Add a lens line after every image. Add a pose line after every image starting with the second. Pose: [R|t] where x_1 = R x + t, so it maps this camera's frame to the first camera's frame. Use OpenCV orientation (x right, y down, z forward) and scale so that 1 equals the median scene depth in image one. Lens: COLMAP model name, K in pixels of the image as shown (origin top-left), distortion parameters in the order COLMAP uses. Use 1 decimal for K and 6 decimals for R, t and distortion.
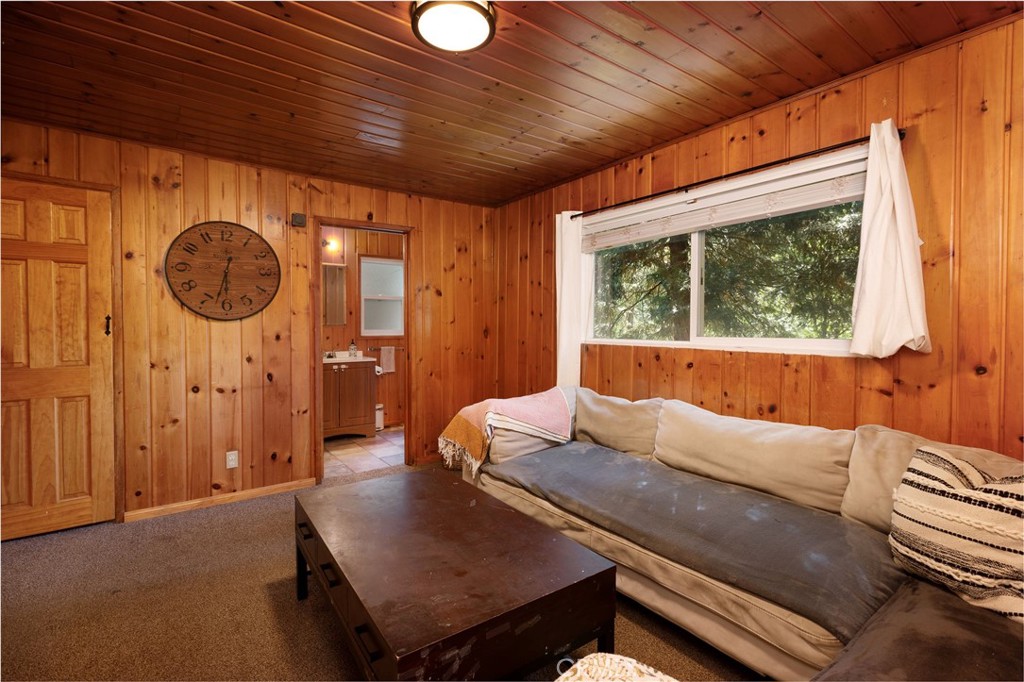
lens RADIAL K [[469.5, 0, 511.8], [0, 469.5, 334.6], [0, 0, 1]] dist [-0.001639, -0.000051]
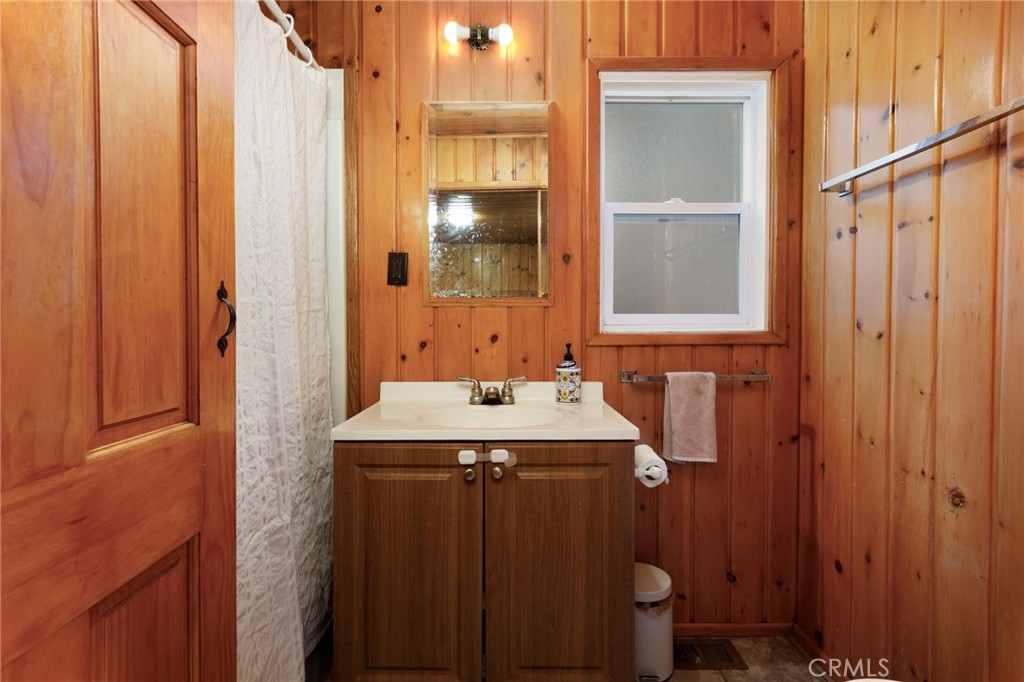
lens RADIAL K [[469.5, 0, 509.1], [0, 469.5, 340.4], [0, 0, 1]] dist [-0.001639, -0.000051]
pose [[0.812416, 0.008225, -0.583020, -0.192059], [-0.010811, 0.999941, -0.000958, 0.007917], [0.582978, 0.007081, 0.812457, 0.721739]]
